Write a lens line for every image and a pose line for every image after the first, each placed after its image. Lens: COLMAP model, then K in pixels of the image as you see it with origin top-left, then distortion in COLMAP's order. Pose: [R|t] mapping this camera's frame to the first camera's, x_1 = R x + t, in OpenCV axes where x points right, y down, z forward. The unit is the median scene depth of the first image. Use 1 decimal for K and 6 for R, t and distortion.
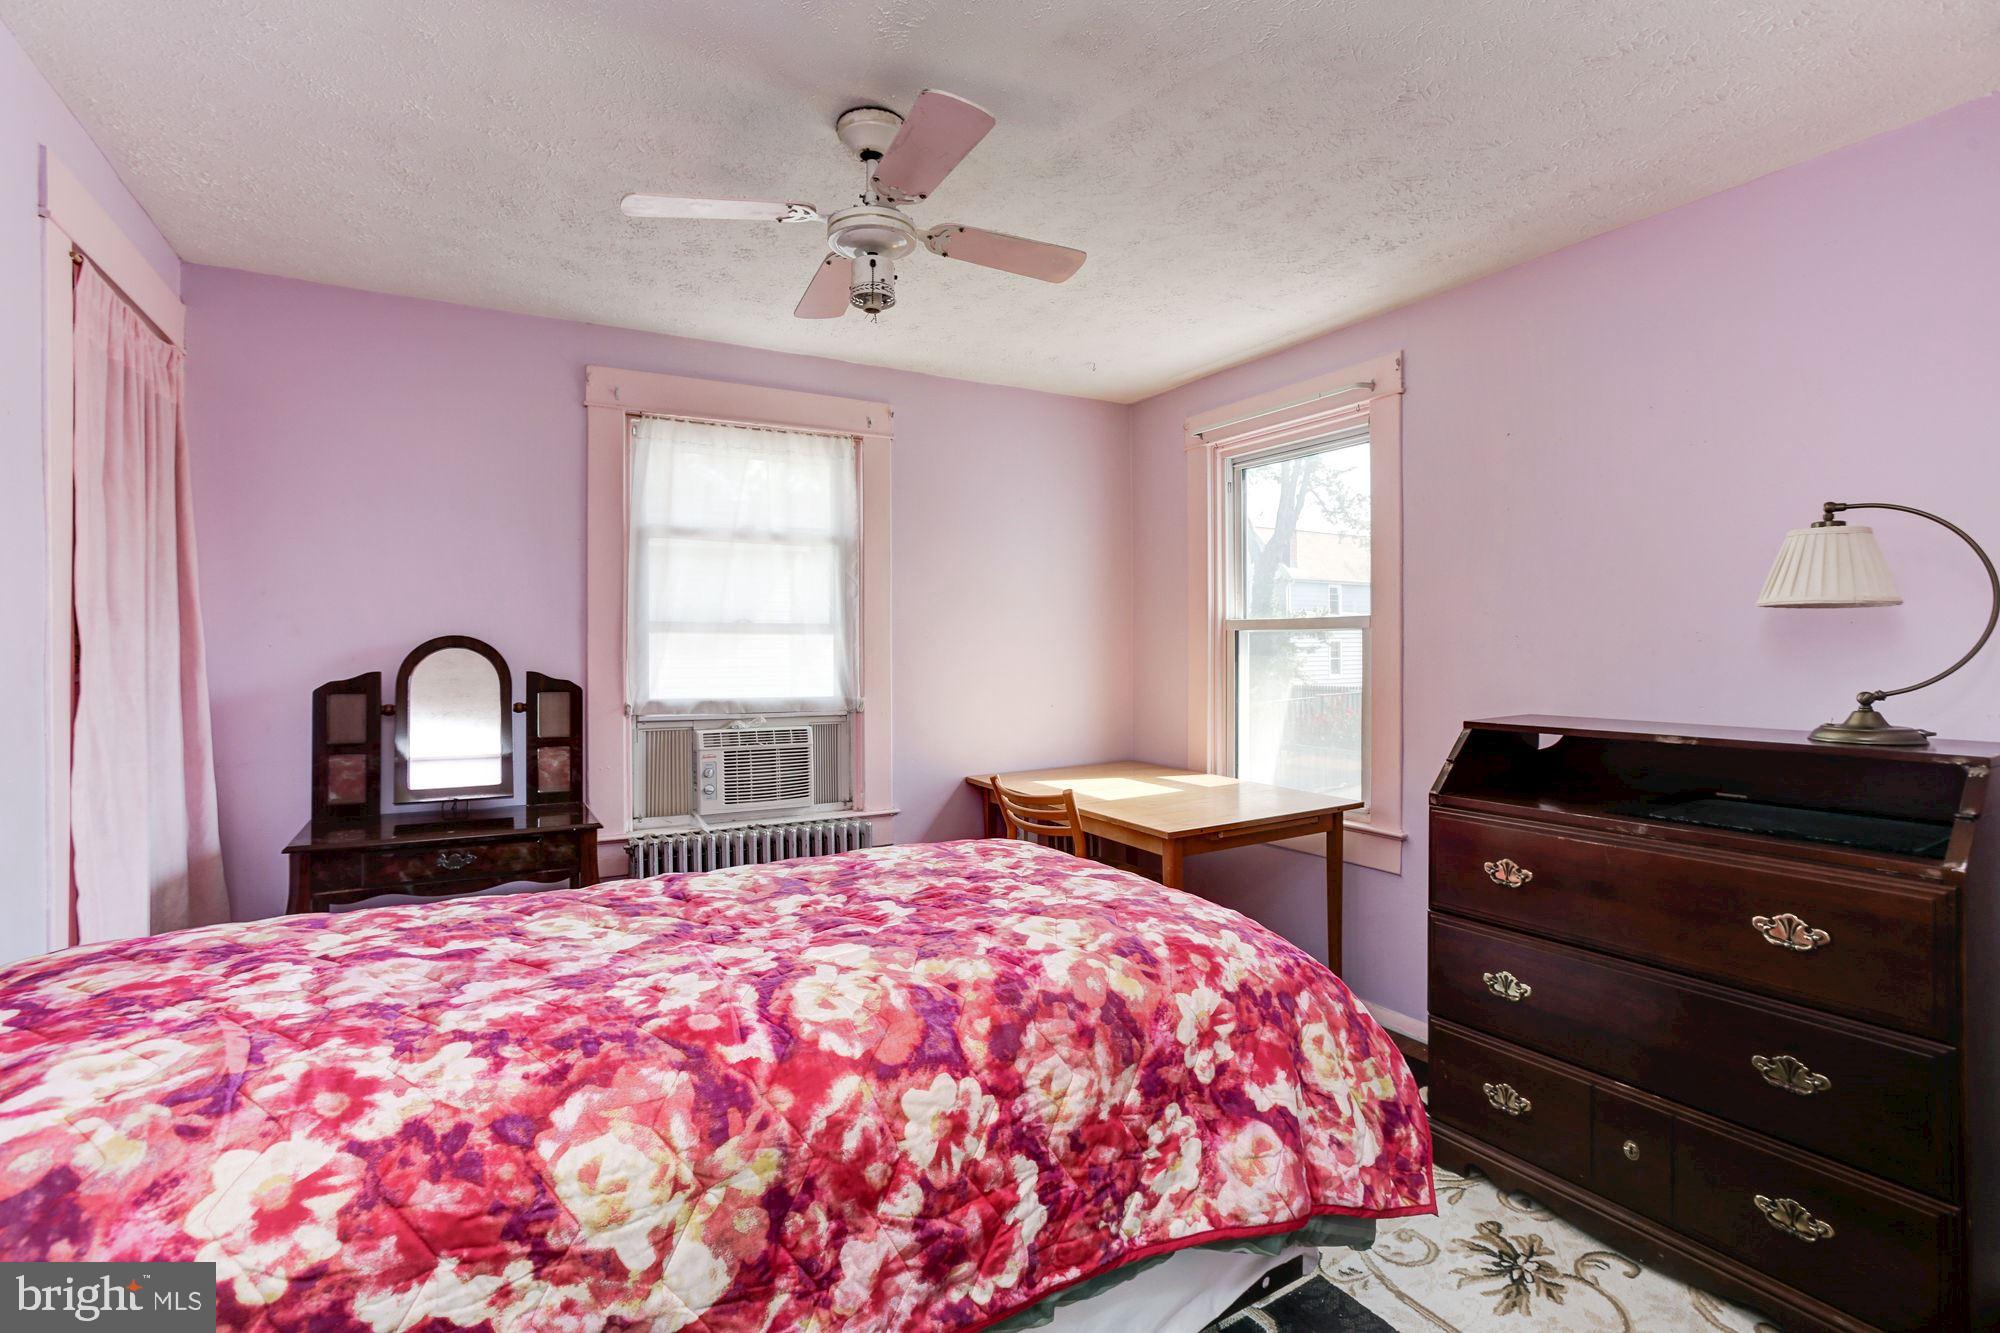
lens RADIAL K [[923.0, 0, 996.5], [0, 923.0, 658.9], [0, 0, 1]] dist [-0.042309, 0.018639]
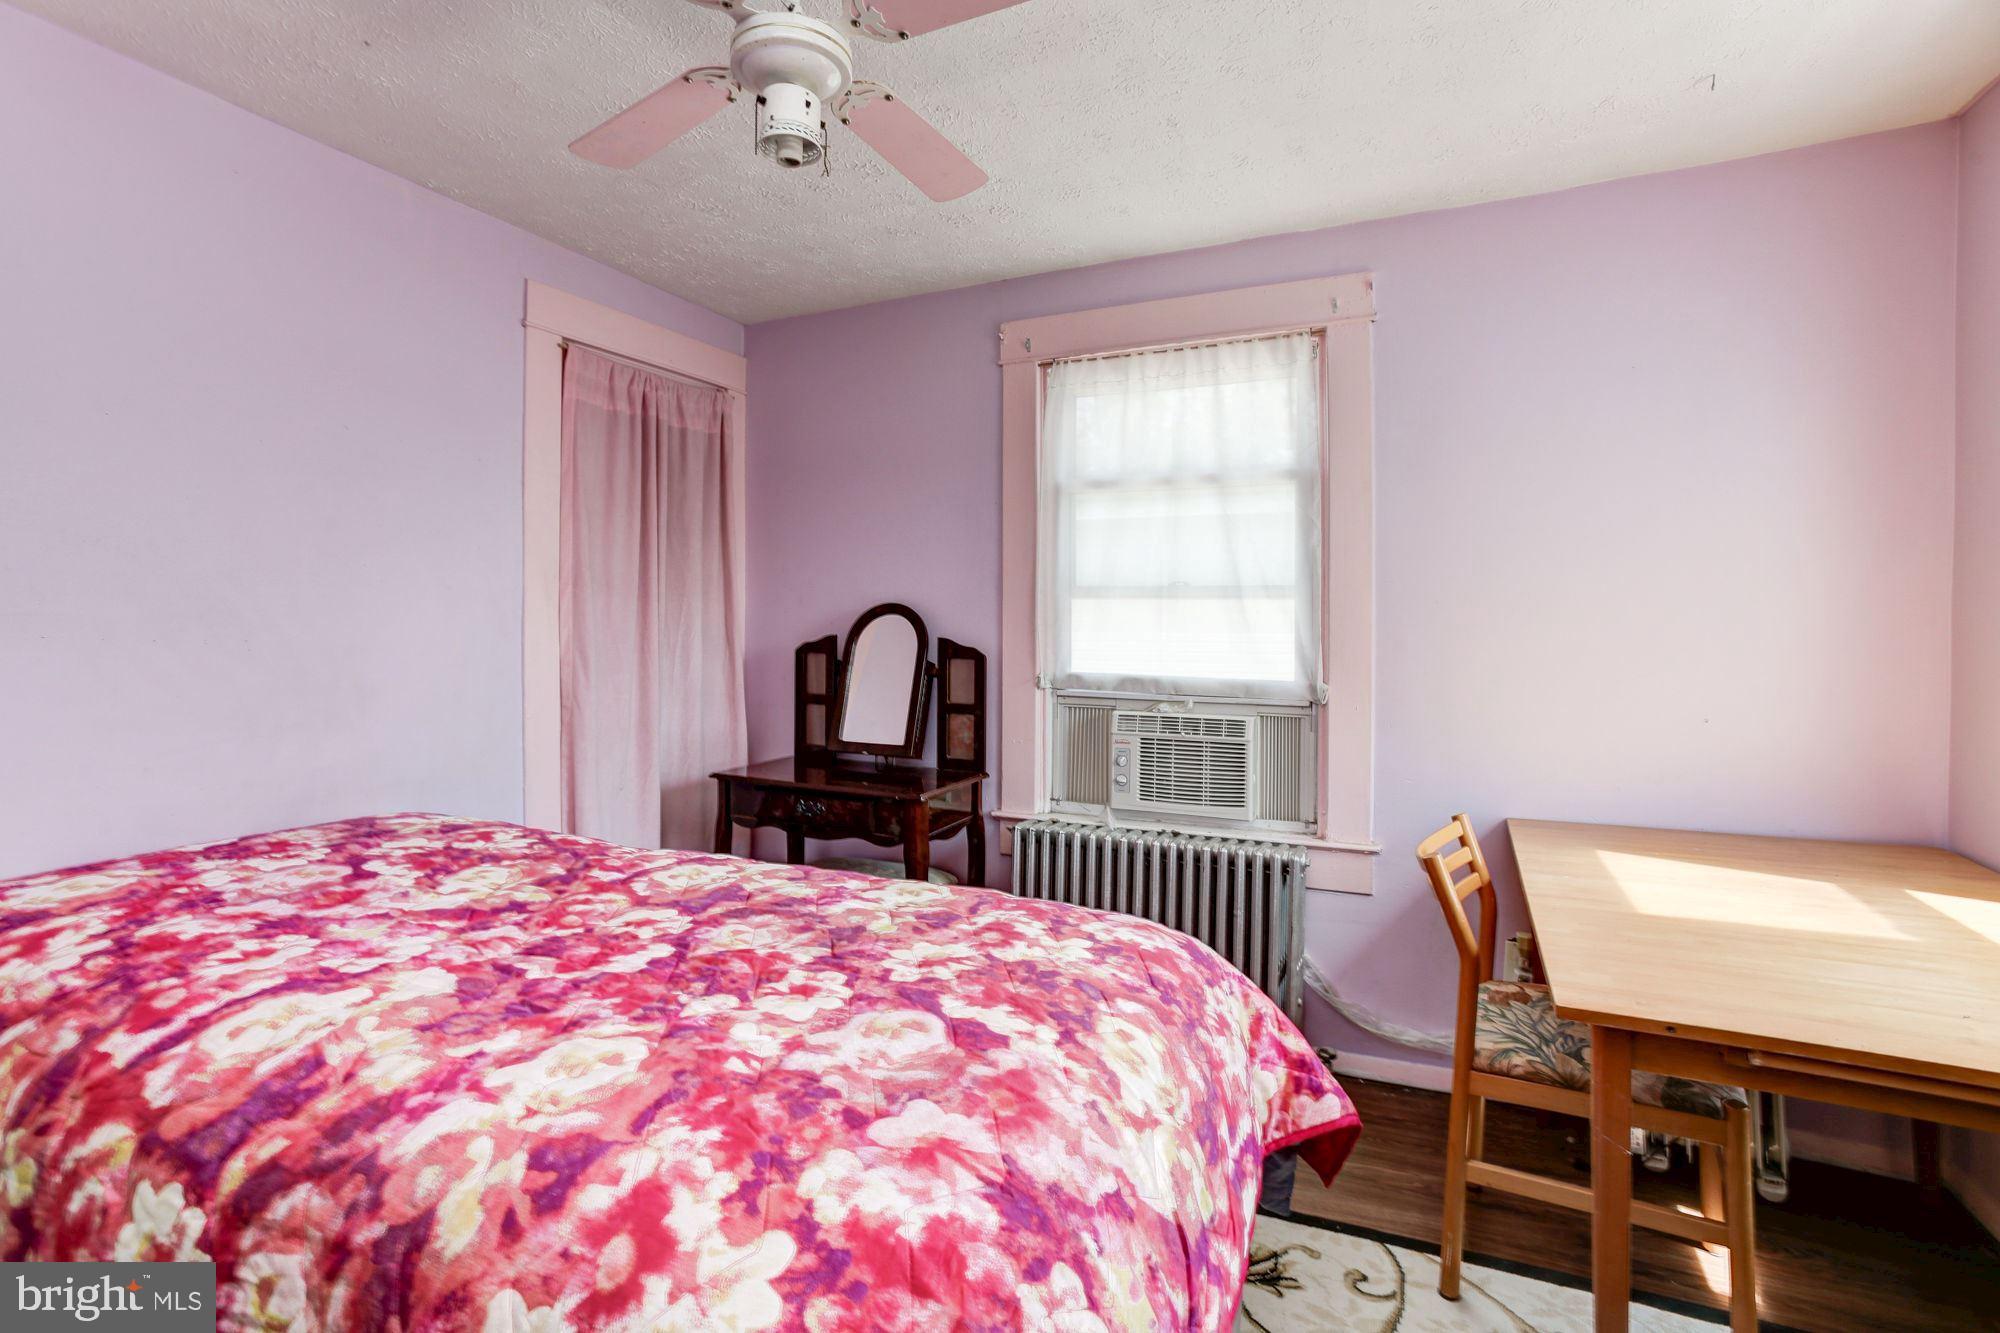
lens RADIAL K [[923.0, 0, 1000.5], [0, 923.0, 626.7], [0, 0, 1]] dist [-0.042309, 0.018639]
pose [[0.574011, 0.010362, -0.818782, 0.405809], [-0.015516, 0.999878, 0.001776, -0.001659], [0.818701, 0.011684, 0.574102, 0.503017]]
